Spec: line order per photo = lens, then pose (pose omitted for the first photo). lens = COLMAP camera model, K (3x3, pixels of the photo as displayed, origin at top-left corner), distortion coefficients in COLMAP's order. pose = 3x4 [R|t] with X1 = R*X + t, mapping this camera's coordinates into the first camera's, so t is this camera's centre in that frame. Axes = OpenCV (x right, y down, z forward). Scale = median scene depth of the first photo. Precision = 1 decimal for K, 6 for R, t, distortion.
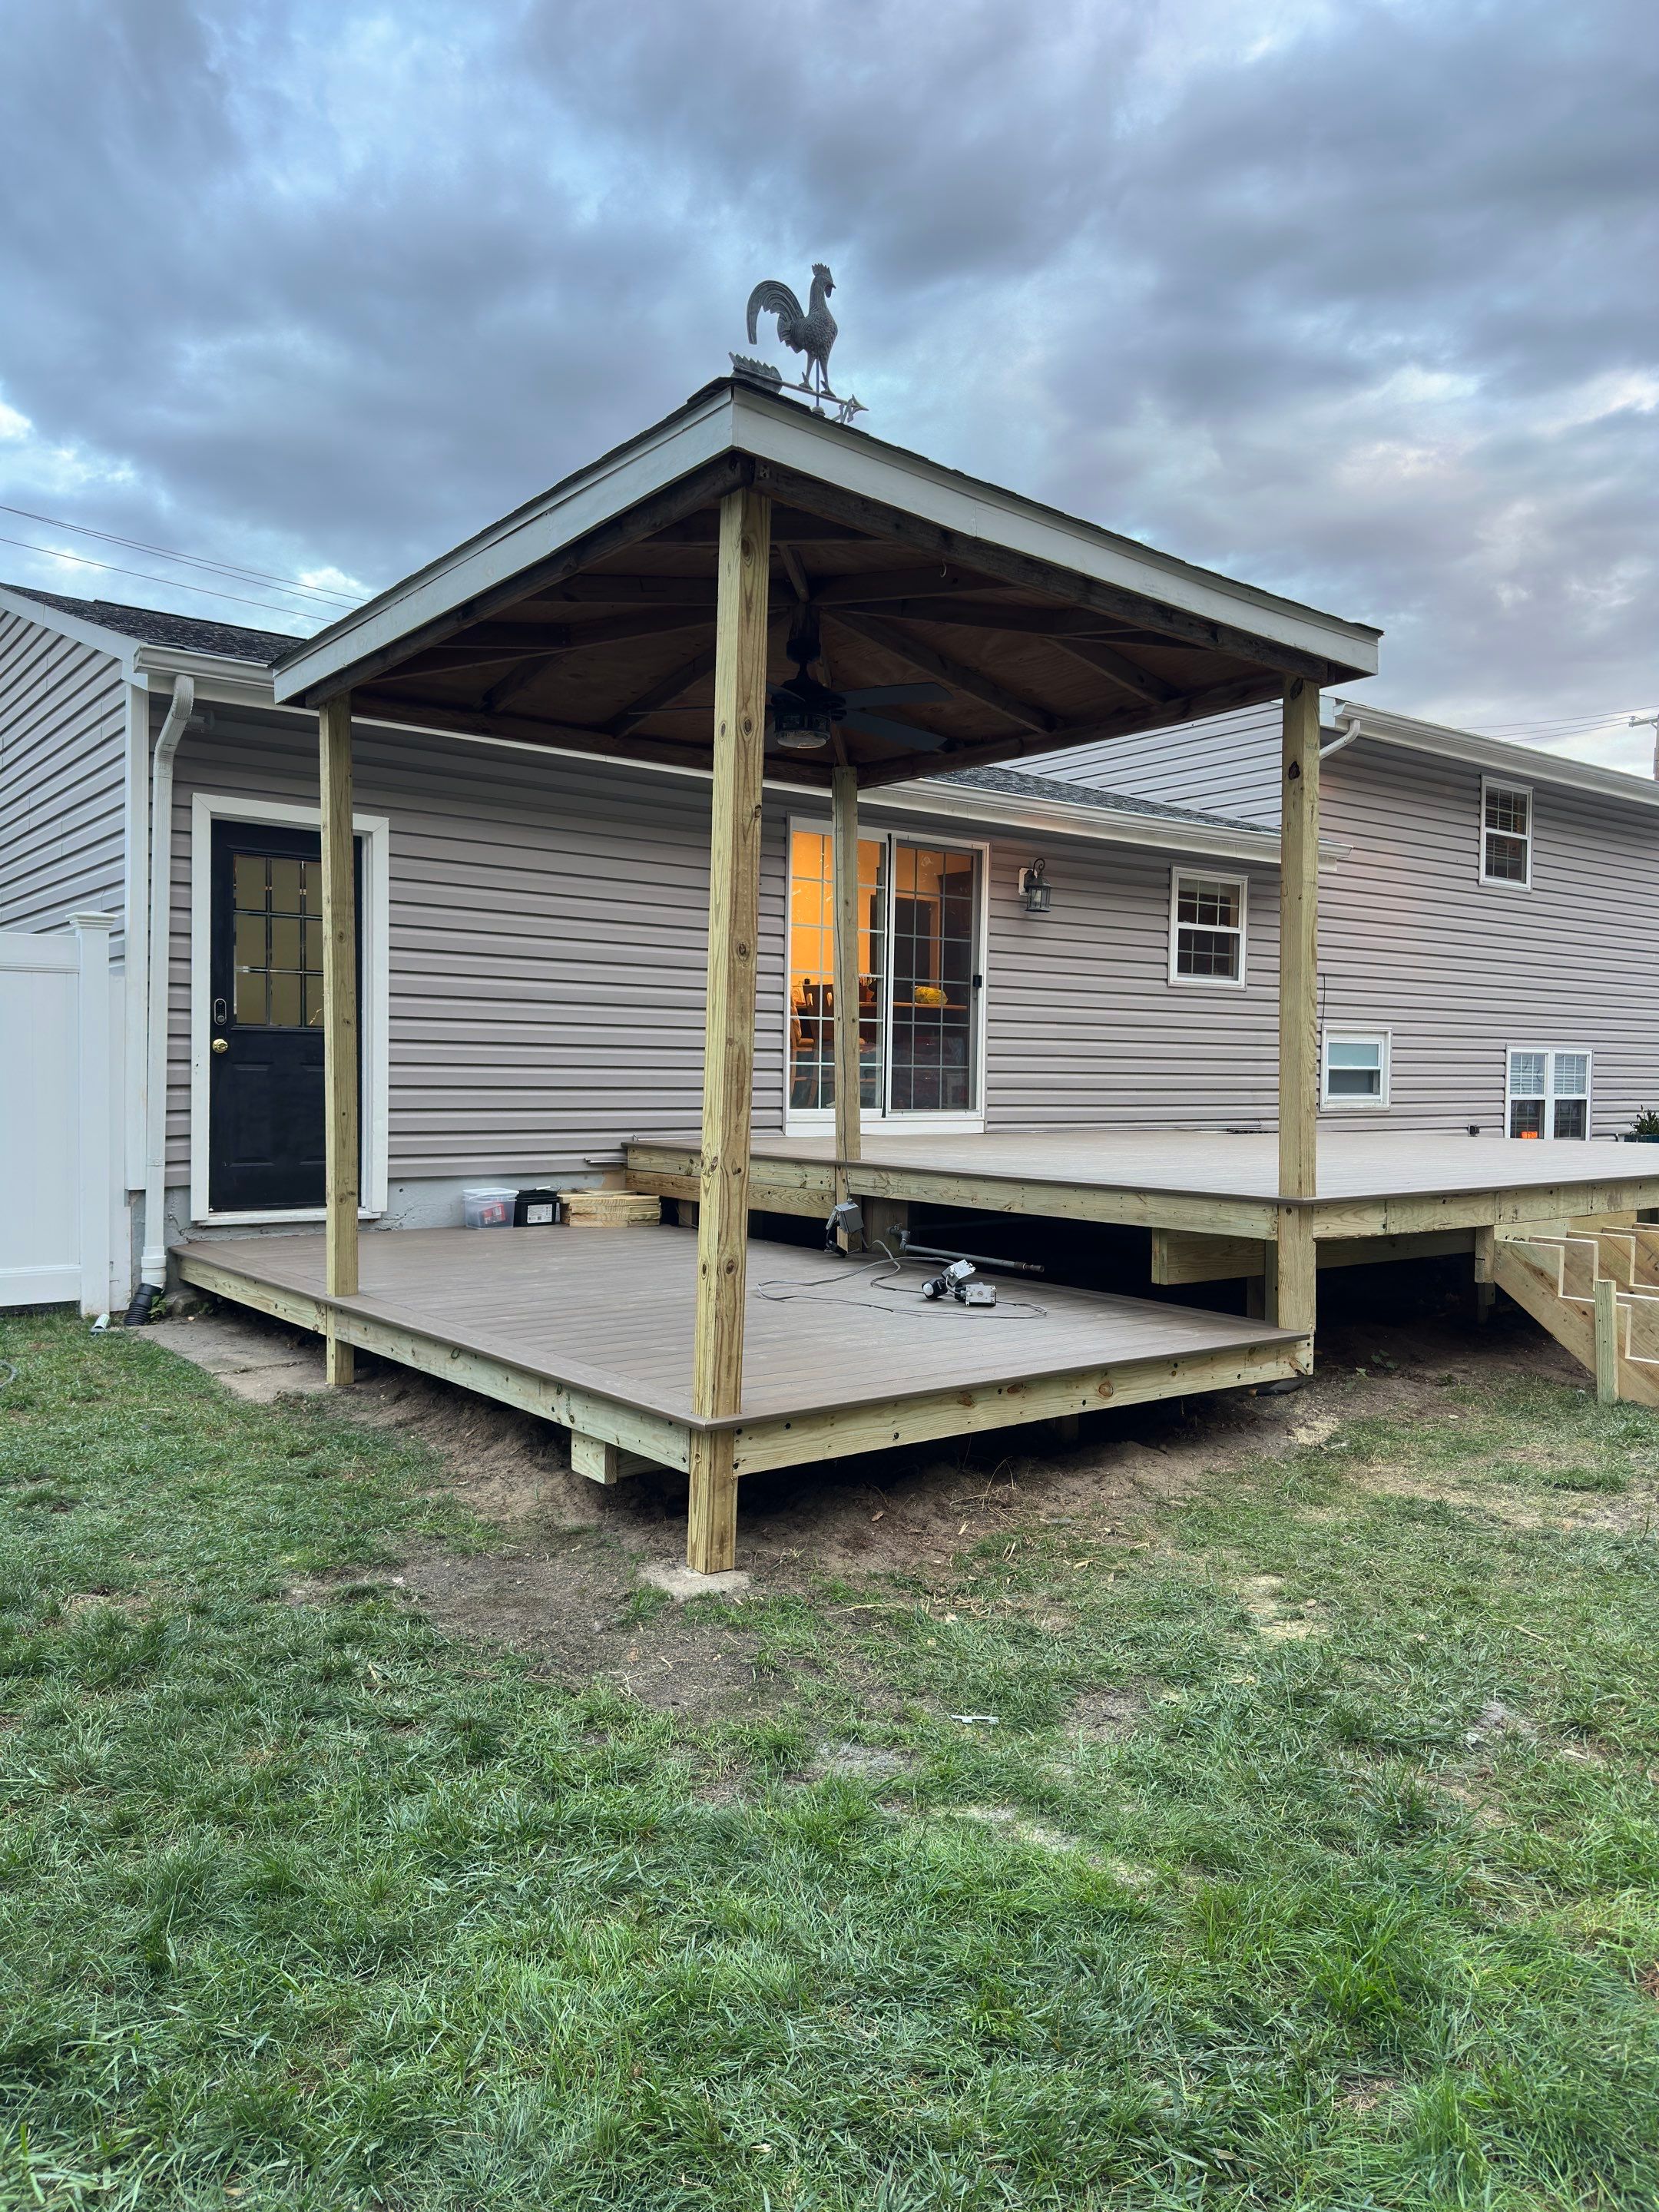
lens RADIAL K [[1537.6, 0, 828.8], [0, 1537.6, 1119.2], [0, 0, 1]] dist [0.060069, -0.075437]
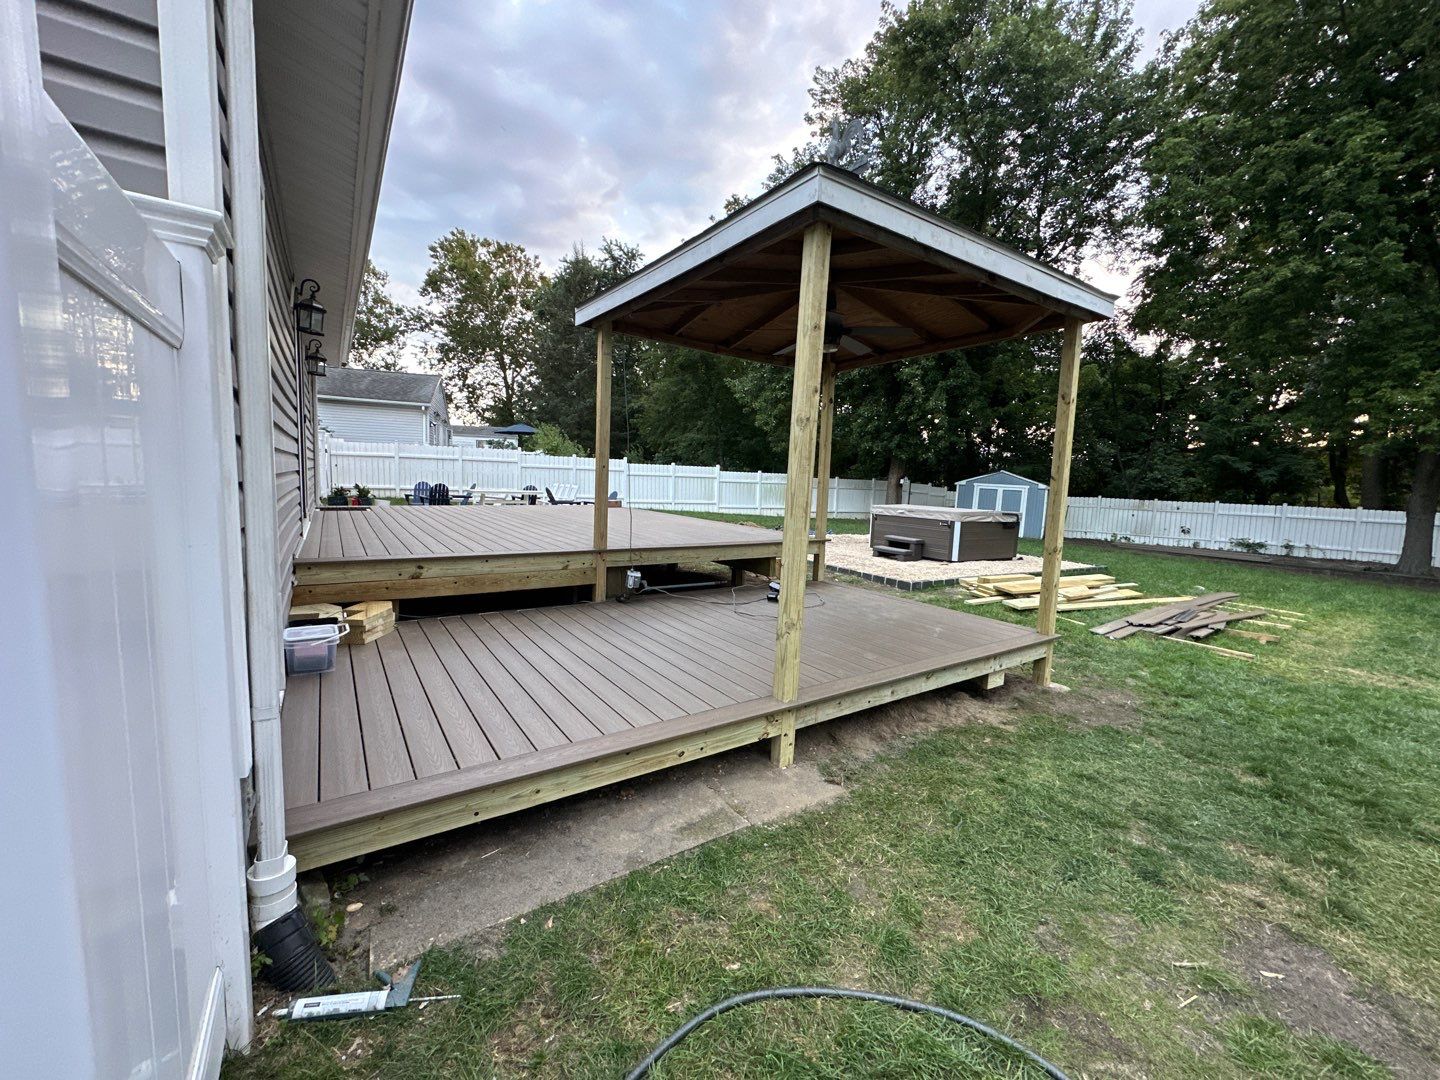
lens RADIAL K [[570.4, 0, 713.7], [0, 570.4, 547.6], [0, 0, 1]] dist [-0.005500, 0.000802]
pose [[0.067601, -0.130282, 0.989170, -0.618046], [-0.005229, 0.991378, 0.130930, -0.060189], [-0.997699, -0.014023, 0.066337, 0.817481]]
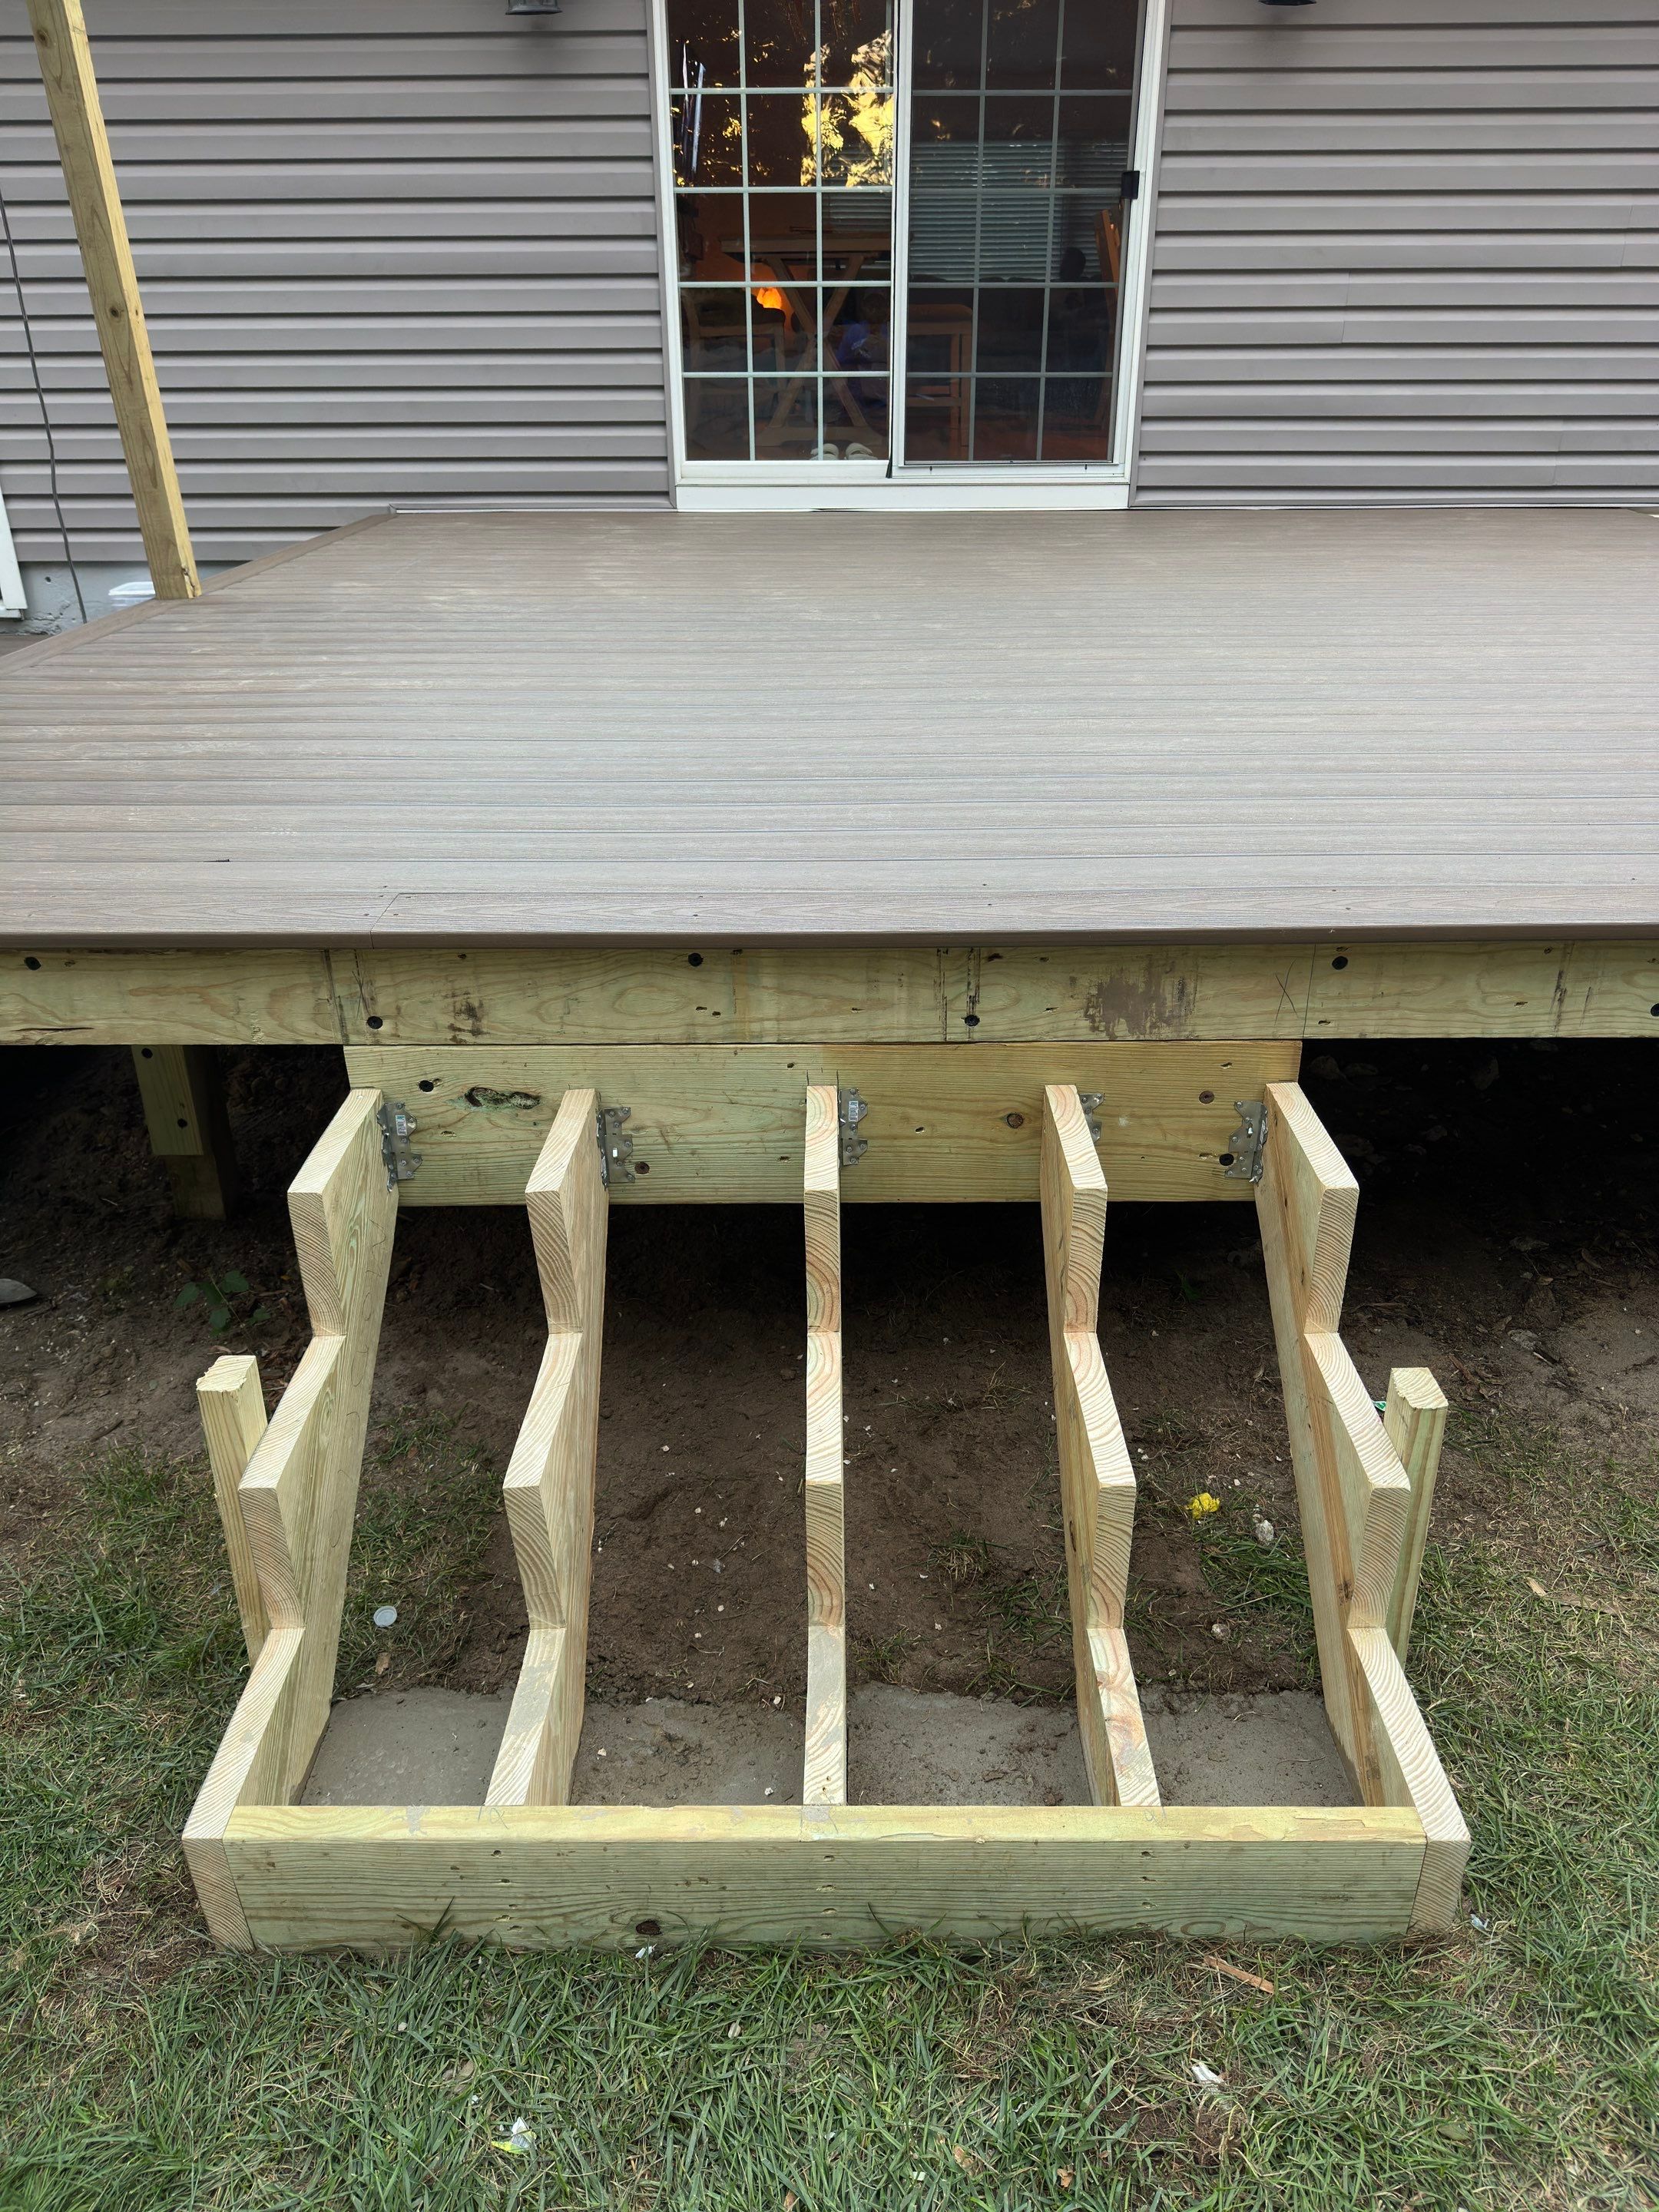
lens RADIAL K [[1573.1, 0, 832.3], [0, 1573.1, 1123.8], [0, 0, 1]] dist [0.001915, 0.001572]
pose [[0.783269, 0.266500, -0.561665, 0.559621], [-0.003927, 0.905562, 0.424196, -0.042734], [0.621671, -0.330054, 0.710345, 0.675200]]
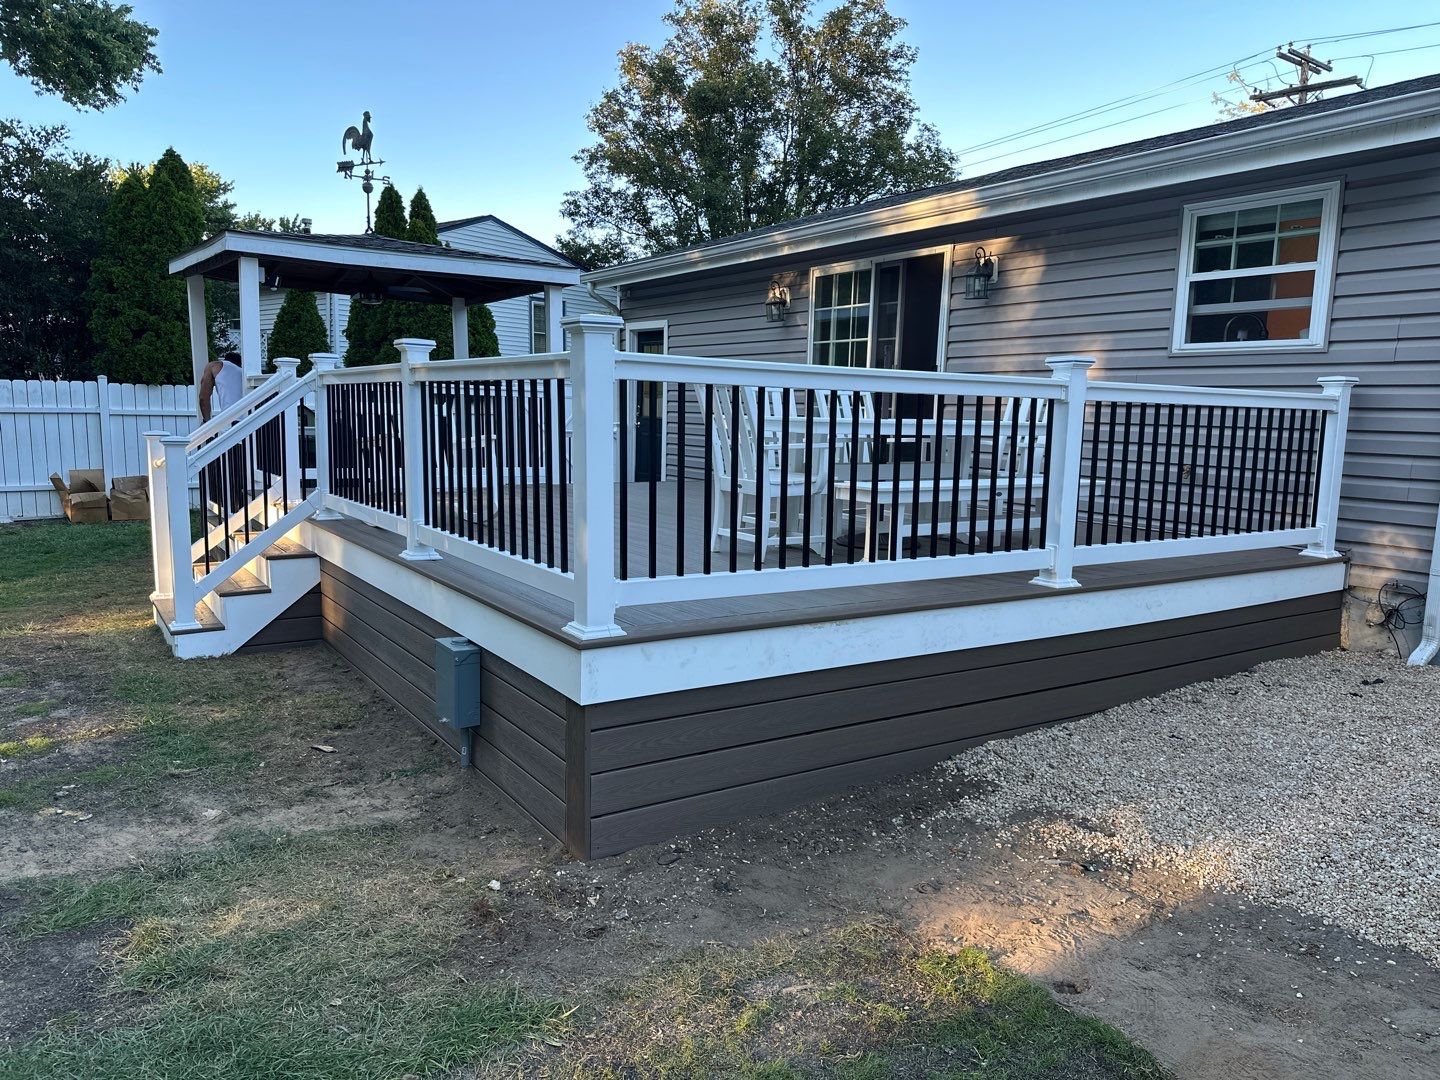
lens RADIAL K [[1004.2, 0, 716.6], [0, 1004.2, 561.9], [0, 0, 1]] dist [0.051524, -0.062471]
pose [[-0.071430, 0.138214, -0.987823, 1.249183], [-0.055223, 0.988286, 0.142272, -0.066887], [0.995916, 0.064713, -0.062960, 1.275759]]
